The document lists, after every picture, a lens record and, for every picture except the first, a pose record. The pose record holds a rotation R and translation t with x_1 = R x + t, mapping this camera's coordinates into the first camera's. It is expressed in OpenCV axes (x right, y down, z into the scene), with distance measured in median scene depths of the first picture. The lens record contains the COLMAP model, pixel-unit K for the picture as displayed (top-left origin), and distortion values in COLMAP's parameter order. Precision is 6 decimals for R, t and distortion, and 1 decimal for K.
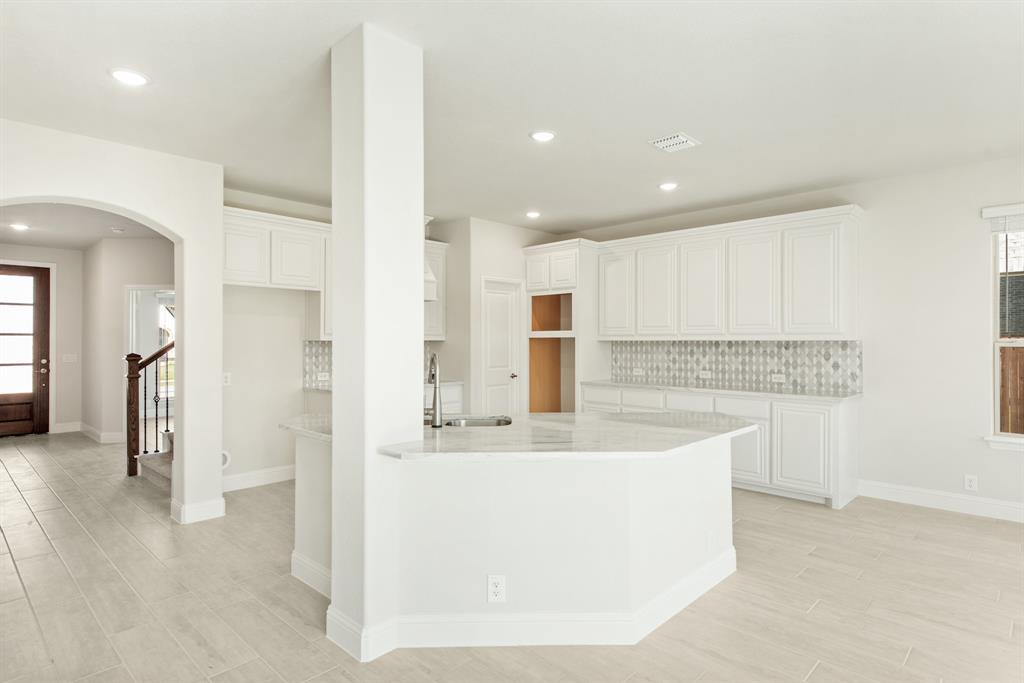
lens RADIAL K [[555.4, 0, 514.7], [0, 555.4, 337.5], [0, 0, 1]] dist [0.014628, -0.002112]
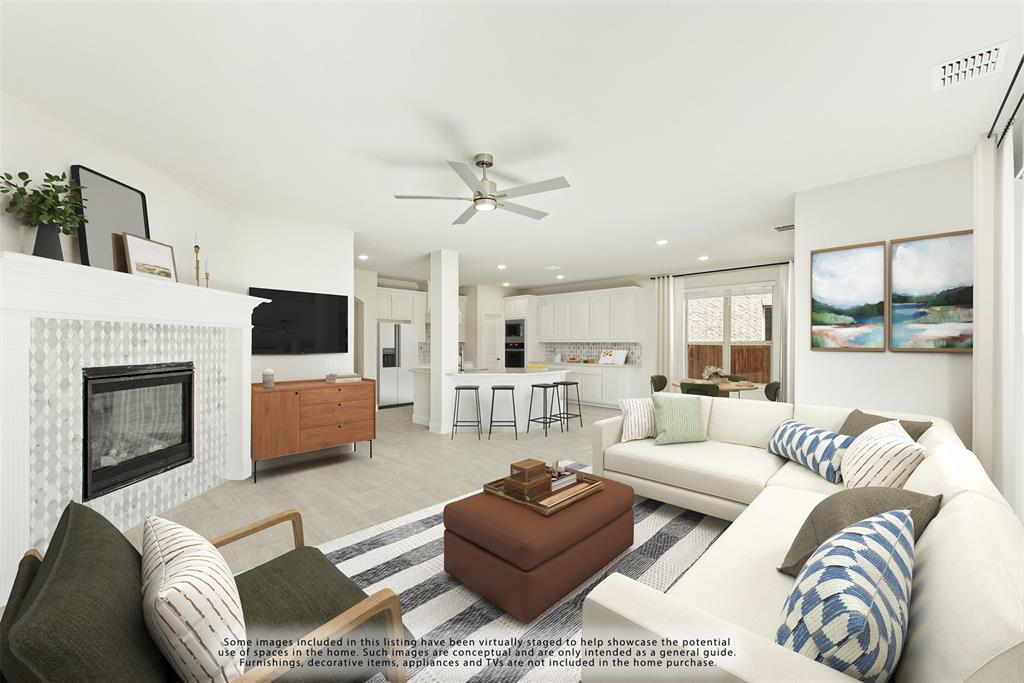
lens RADIAL K [[407.0, 0, 512.9], [0, 407.0, 343.1], [0, 0, 1]] dist [0.011666, -0.003599]
pose [[0.999883, 0.001428, -0.015245, 0.090231], [-0.001299, 0.999963, 0.008506, -0.004110], [0.015257, -0.008485, 0.999848, -0.647921]]
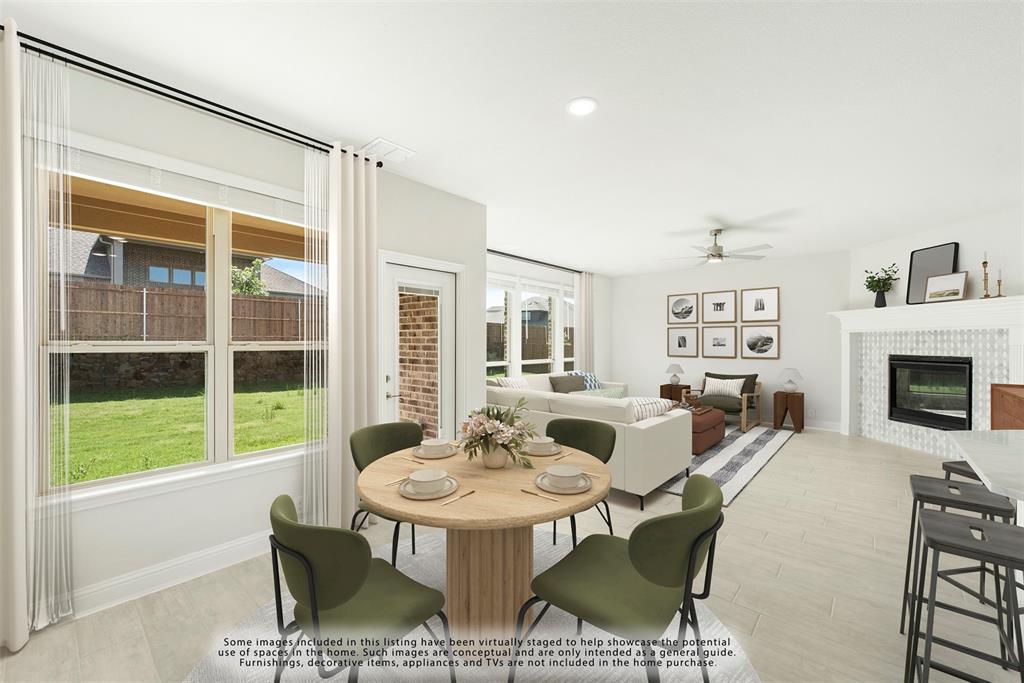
lens RADIAL K [[407.0, 0, 510.9], [0, 407.0, 344.1], [0, 0, 1]] dist [0.011666, -0.003599]
pose [[-0.999368, 0.000301, -0.035539, 0.528186], [0.000287, 1.000000, 0.000408, 0.003834], [0.035540, 0.000398, -0.999368, 0.777309]]
